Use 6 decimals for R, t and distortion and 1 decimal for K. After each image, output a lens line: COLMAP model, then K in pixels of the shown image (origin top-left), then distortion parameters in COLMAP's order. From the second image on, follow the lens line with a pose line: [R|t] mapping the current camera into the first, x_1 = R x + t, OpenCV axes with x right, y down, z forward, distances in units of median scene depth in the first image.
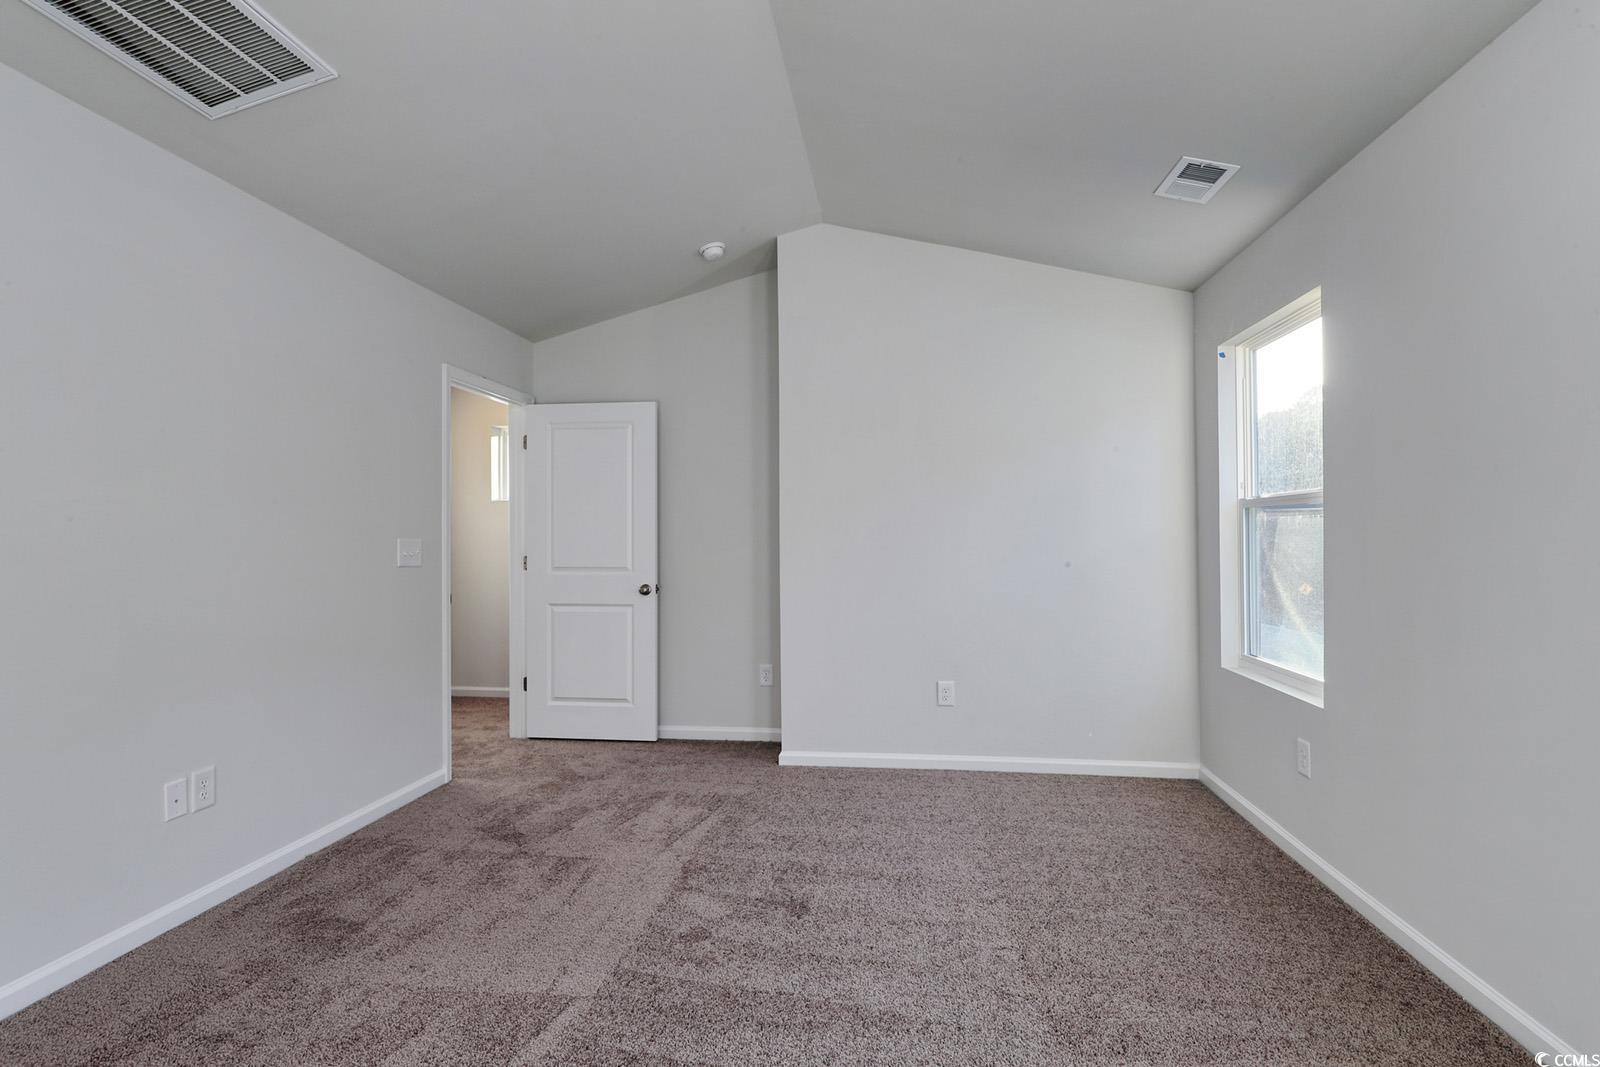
lens RADIAL K [[778.3, 0, 797.5], [0, 778.3, 536.7], [0, 0, 1]] dist [-0.001982, 0.001448]
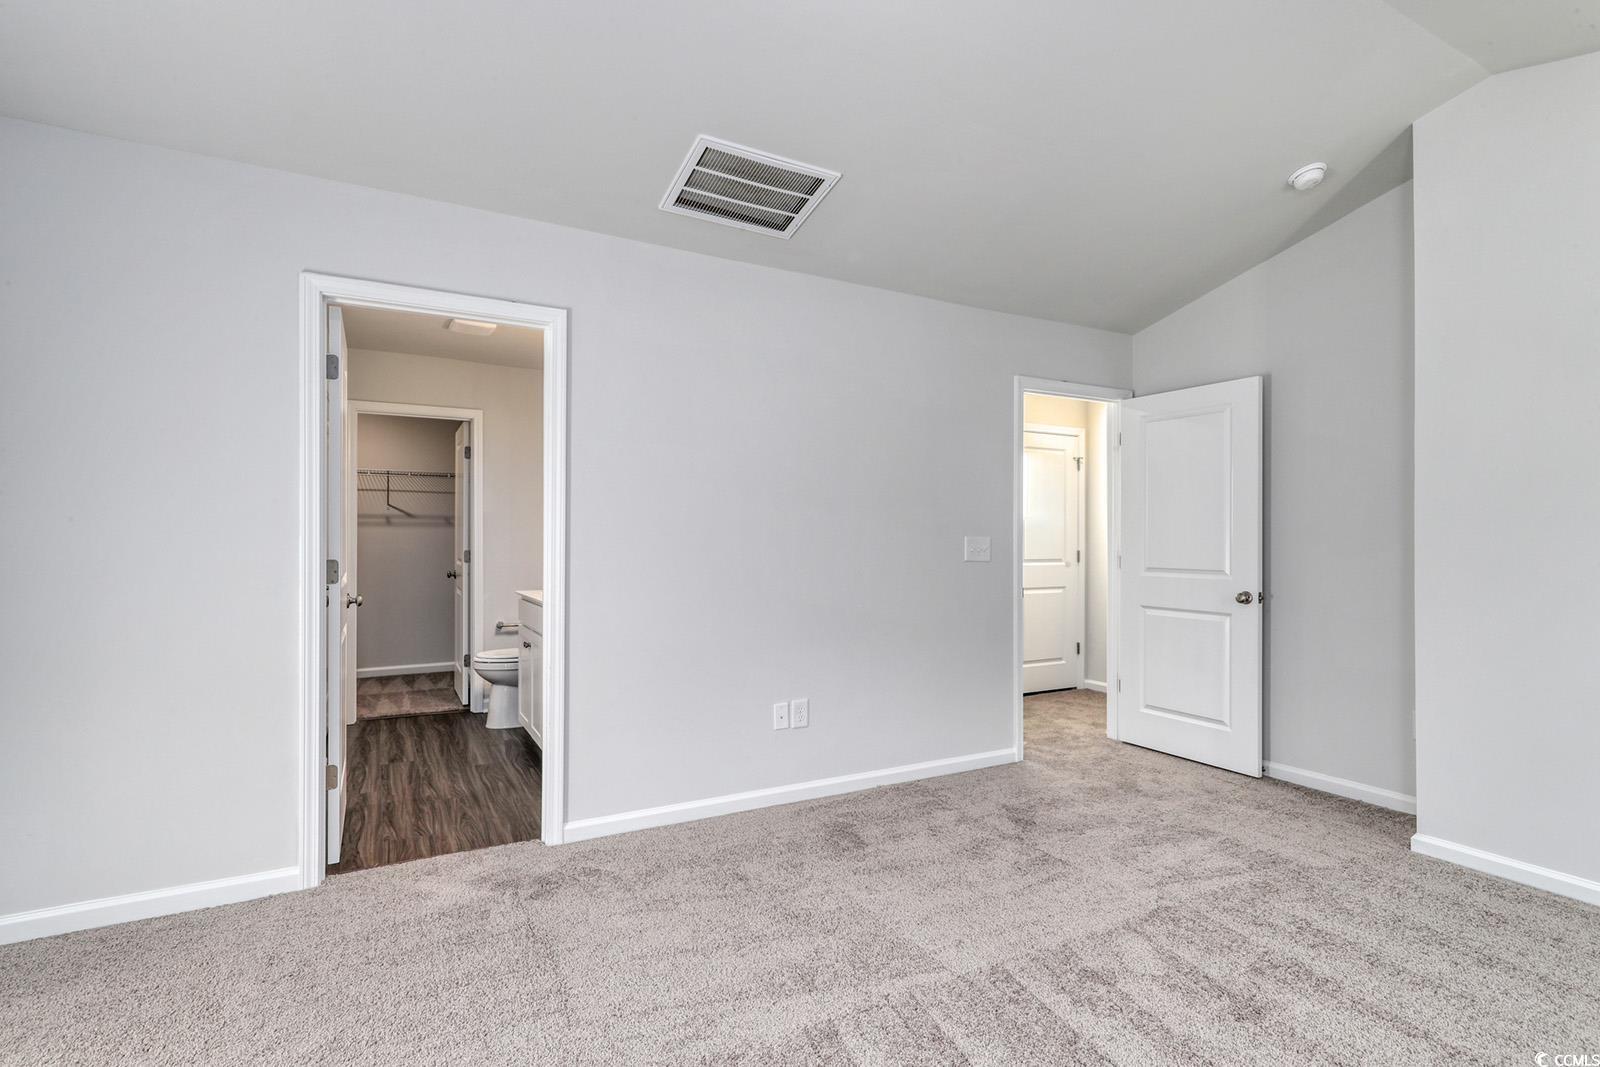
lens RADIAL K [[778.3, 0, 795.1], [0, 778.3, 537.3], [0, 0, 1]] dist [-0.001982, 0.001448]
pose [[0.578640, 0.003944, -0.815574, 0.271181], [-0.002457, 0.999992, 0.003093, 0.000349], [0.815579, 0.000214, 0.578645, 0.127483]]
